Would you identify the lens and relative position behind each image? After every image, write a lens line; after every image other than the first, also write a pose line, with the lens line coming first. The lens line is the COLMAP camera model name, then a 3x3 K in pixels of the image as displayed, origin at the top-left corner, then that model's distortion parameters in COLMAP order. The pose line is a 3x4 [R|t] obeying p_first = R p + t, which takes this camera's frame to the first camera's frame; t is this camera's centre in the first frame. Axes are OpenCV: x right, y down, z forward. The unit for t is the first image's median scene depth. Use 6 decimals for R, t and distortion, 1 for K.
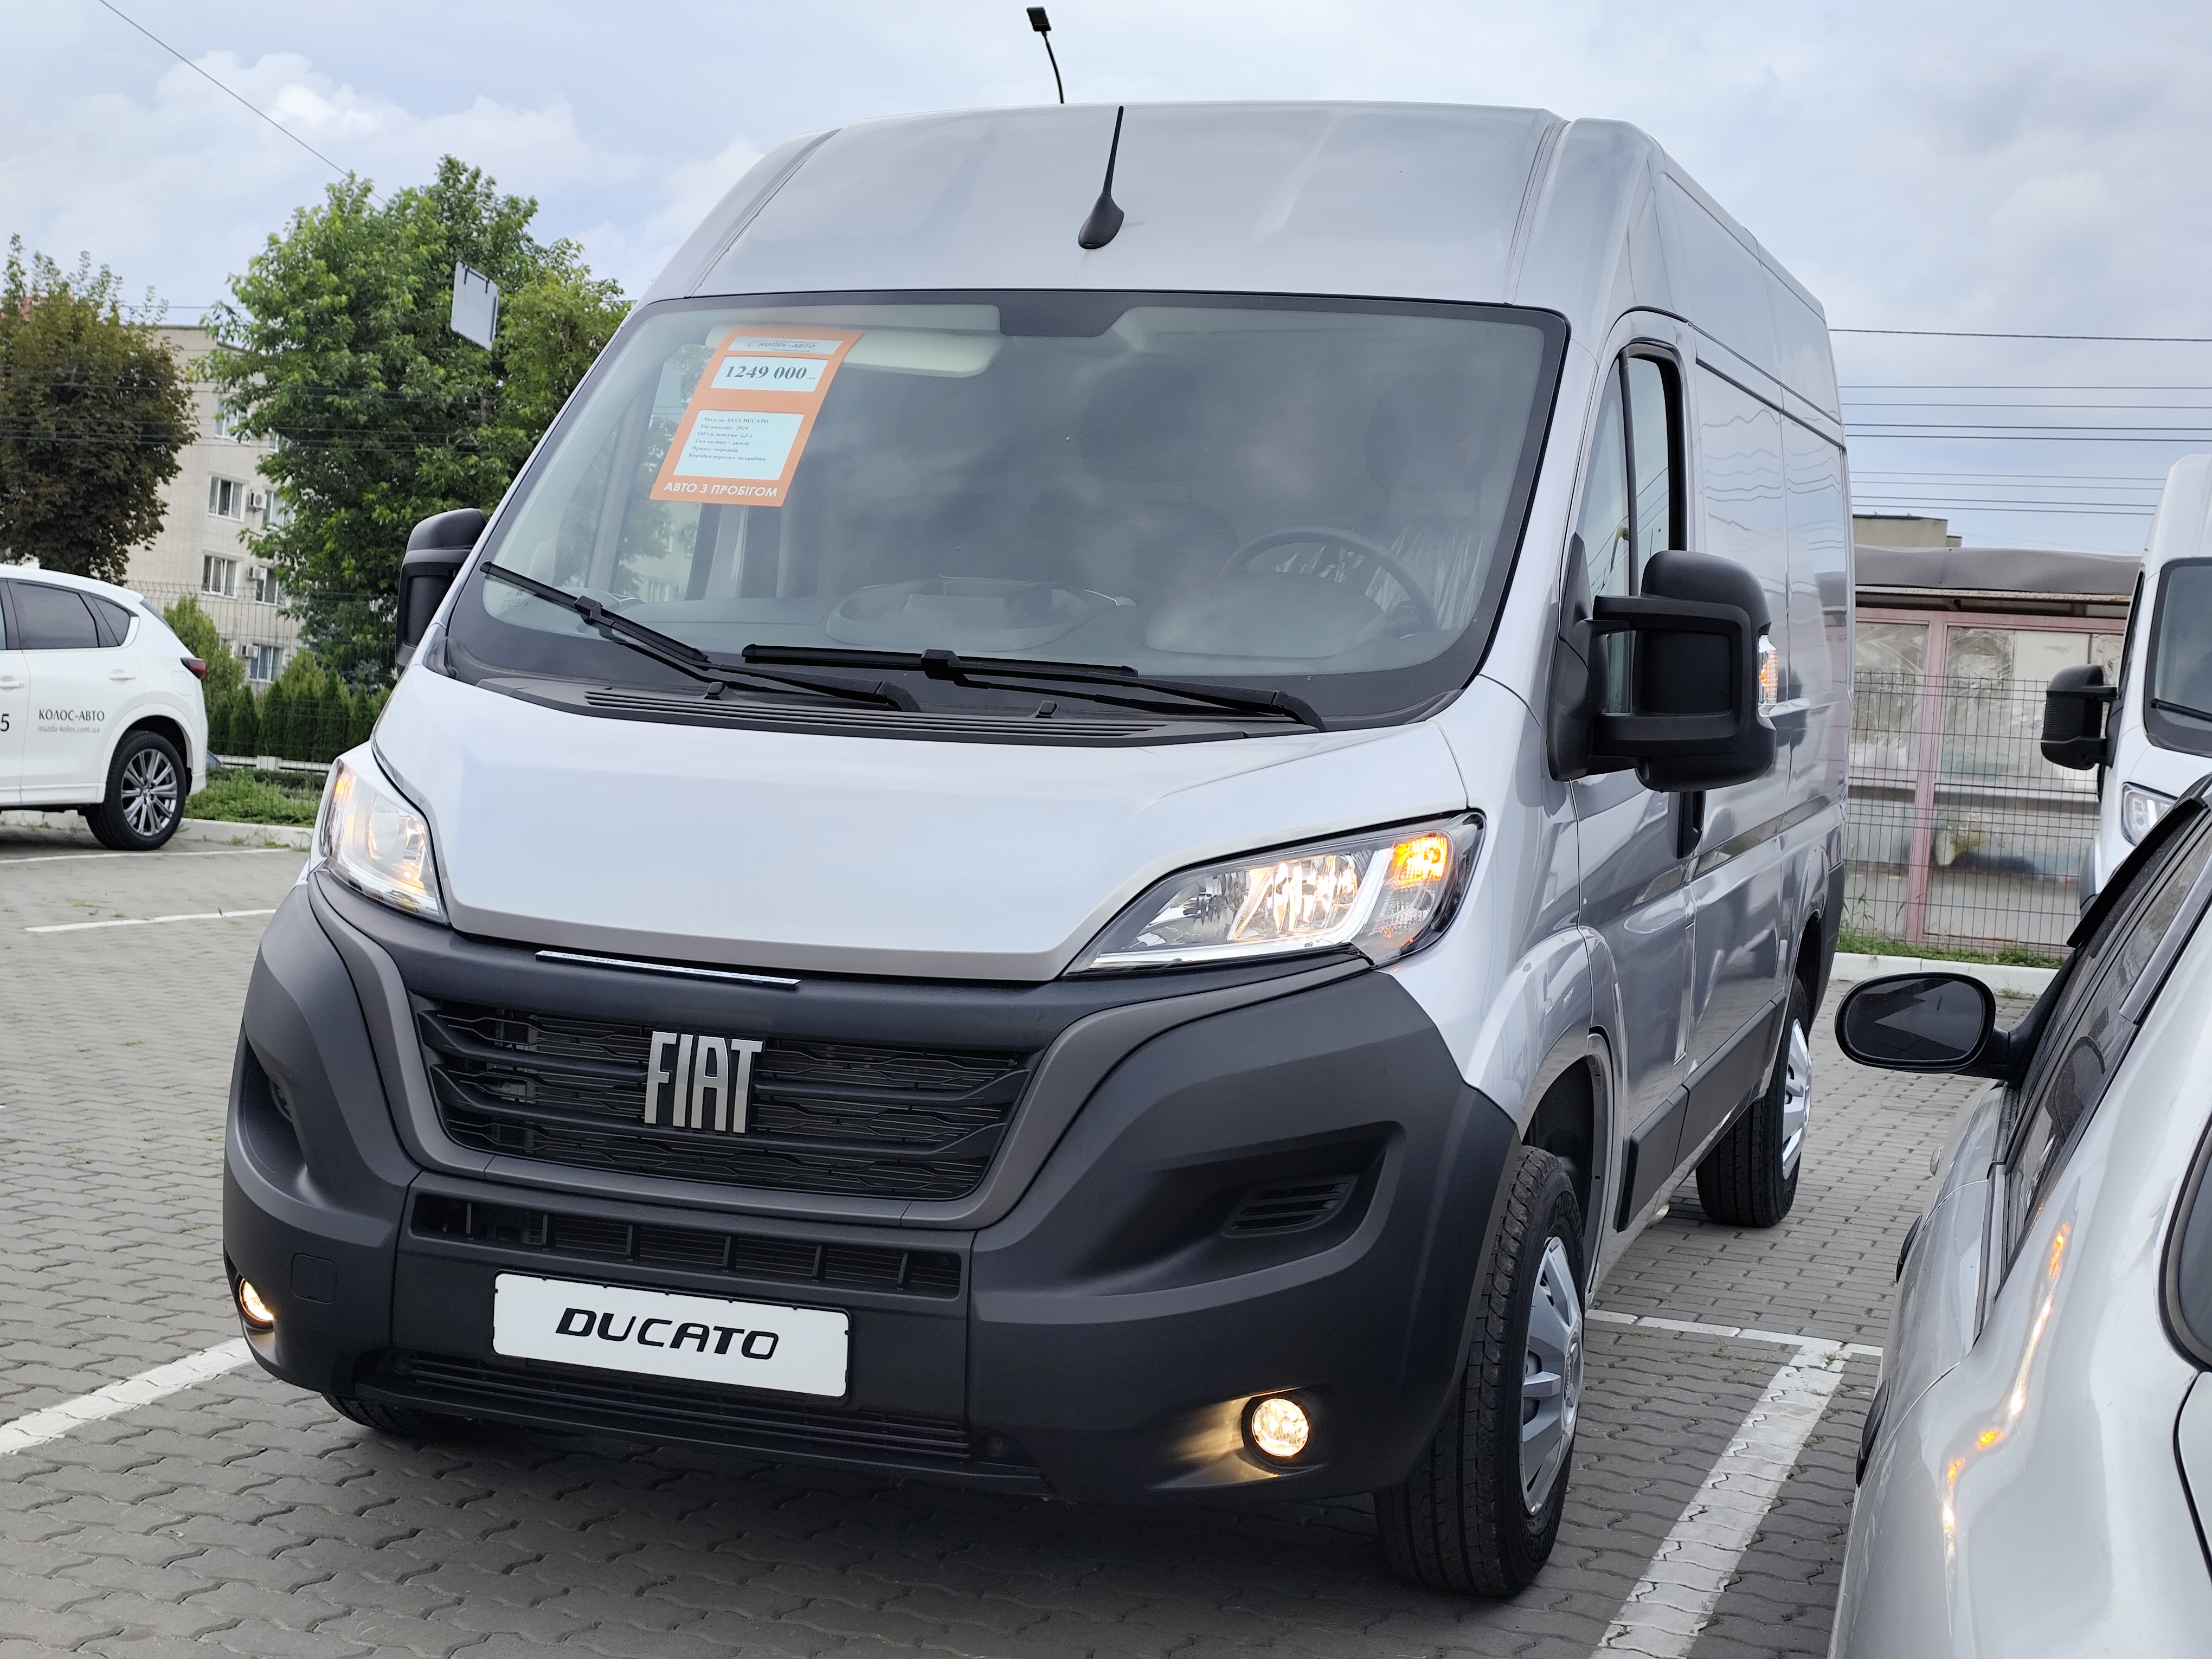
lens RADIAL K [[2964.0, 0, 1106.0], [0, 2964.0, 829.5], [0, 0, 1]] dist [0.151968, -0.377019]
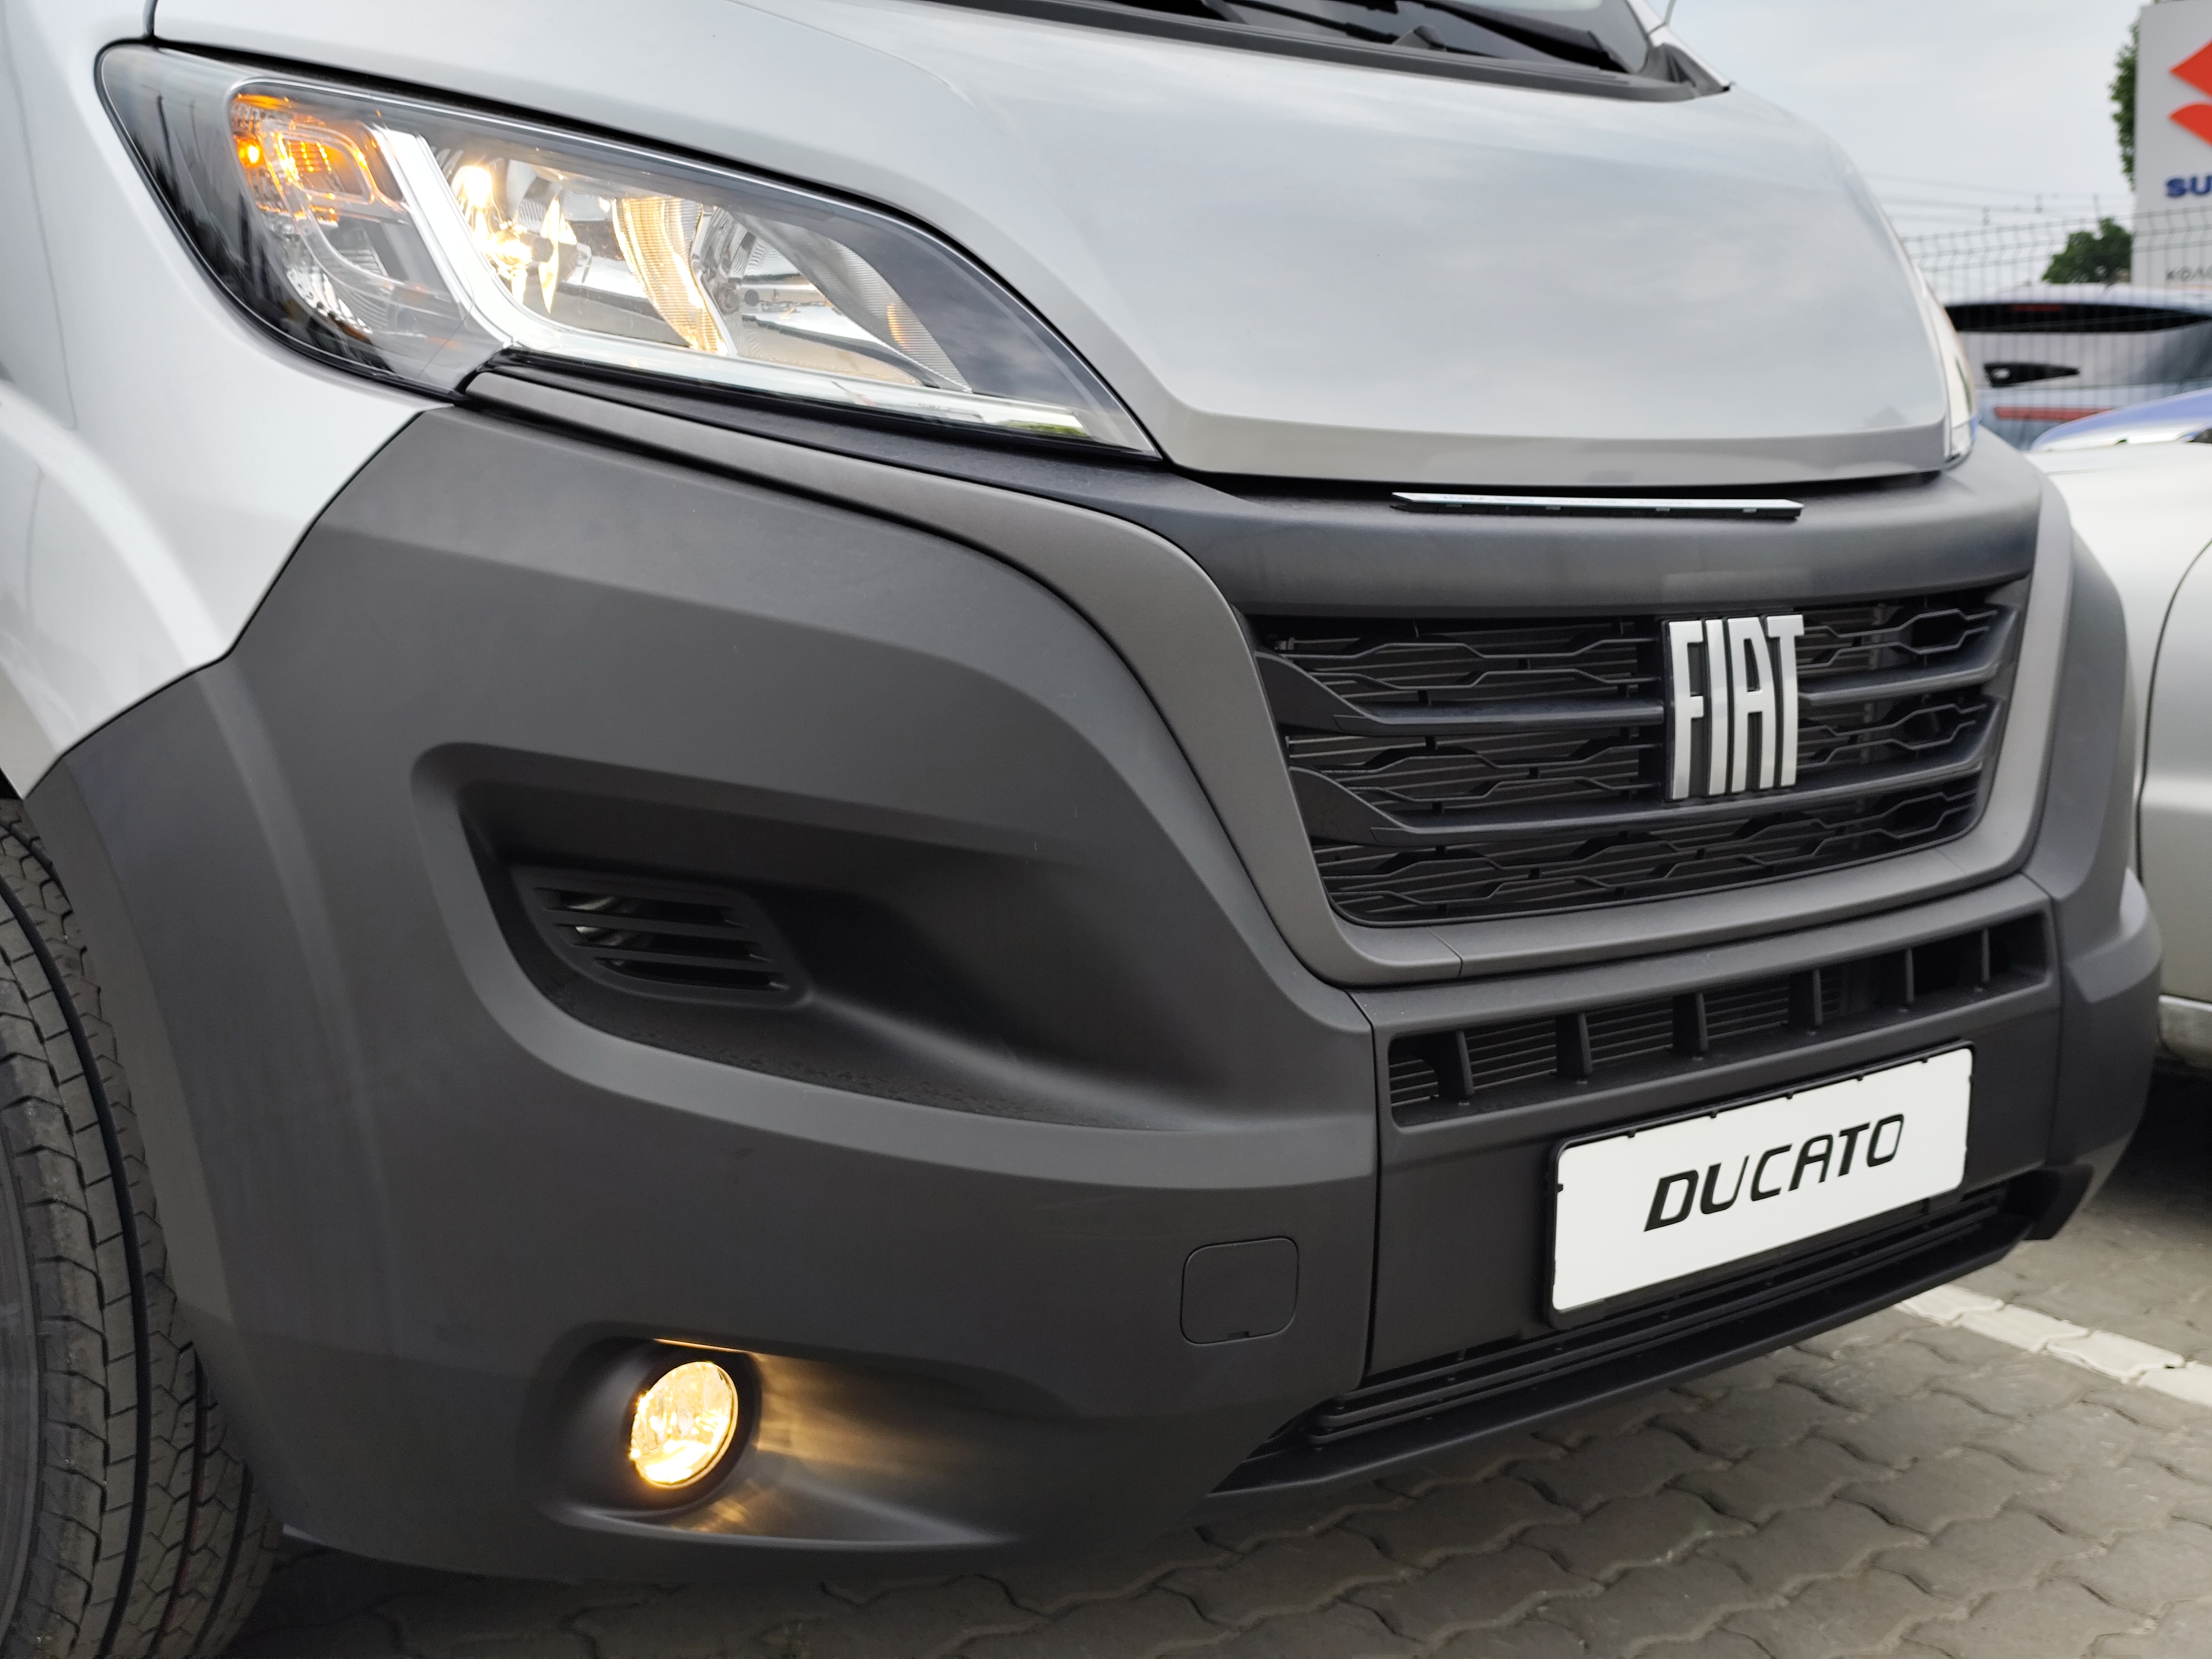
lens RADIAL K [[2976.9, 0, 1099.2], [0, 2976.9, 840.9], [0, 0, 1]] dist [0.167266, -0.576729]
pose [[0.458910, -0.168763, 0.872308, -0.658749], [0.042526, 0.984842, 0.168162, 0.013777], [-0.887465, -0.040076, 0.459130, 0.851684]]
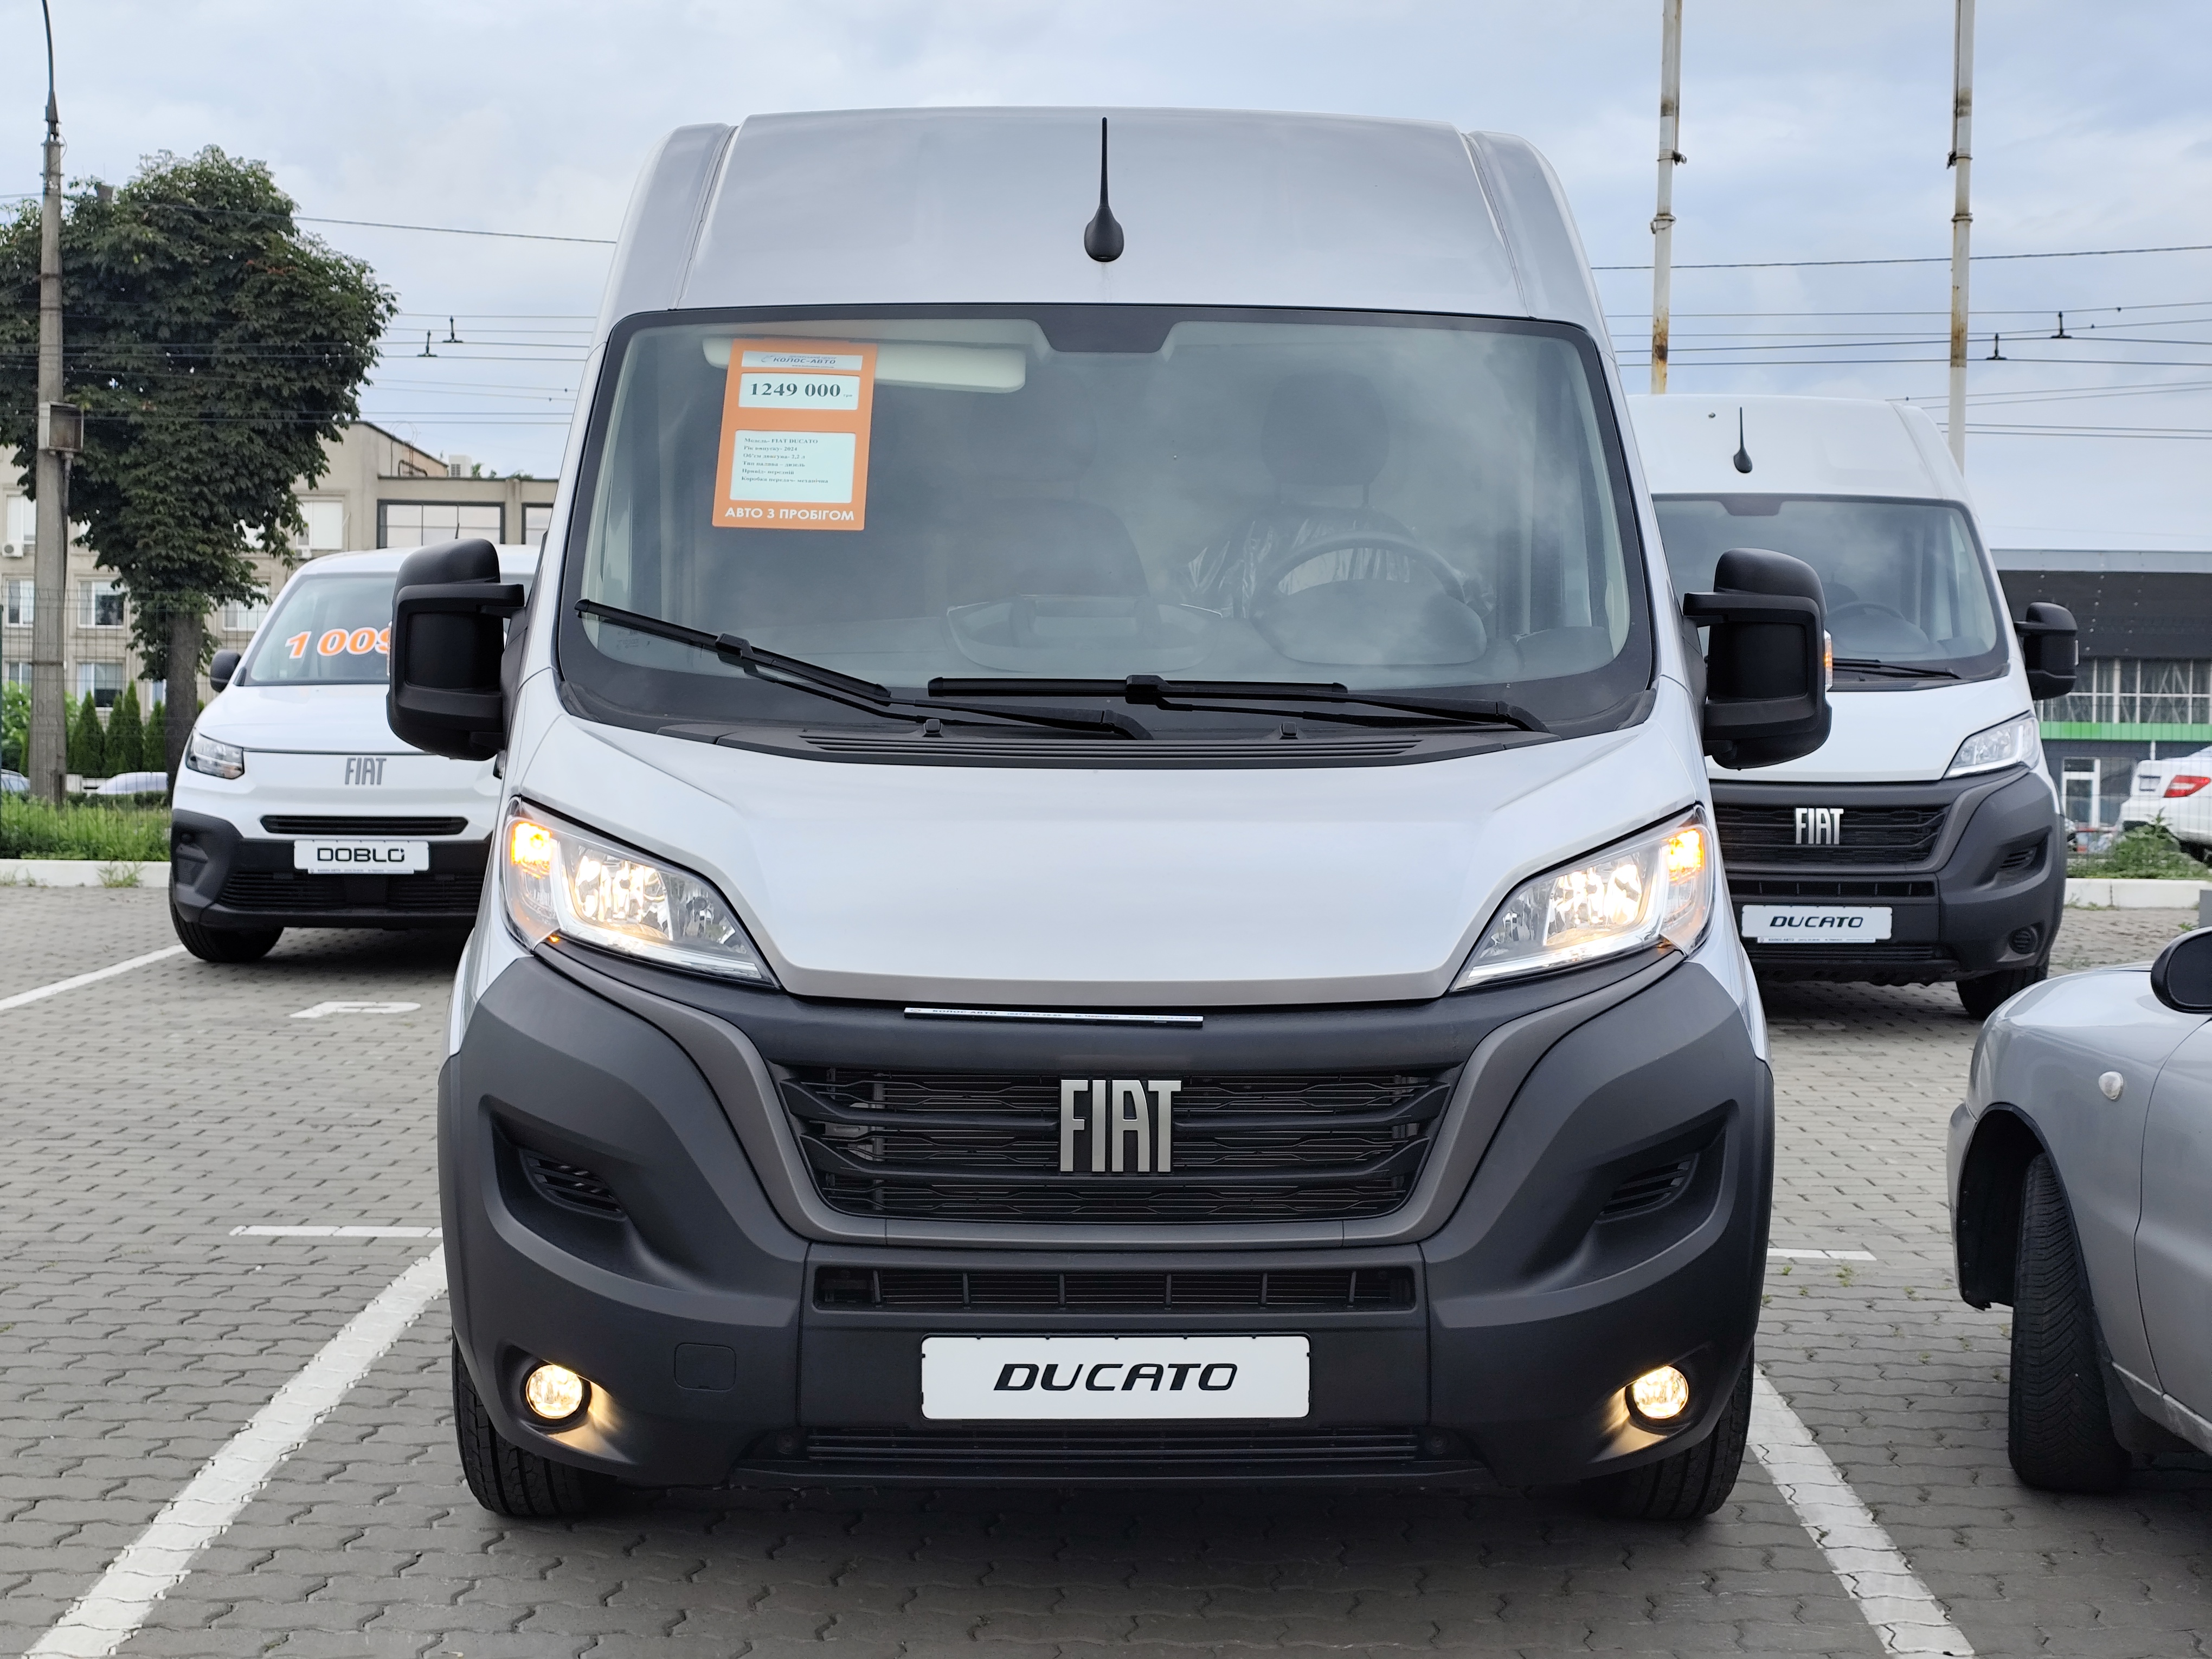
lens RADIAL K [[2976.9, 0, 1099.2], [0, 2976.9, 840.9], [0, 0, 1]] dist [0.167266, -0.576729]
pose [[0.938652, -0.068886, 0.337916, -0.475980], [0.058277, 0.997439, 0.041454, -0.053577], [-0.339906, -0.019218, 0.940263, 0.053363]]
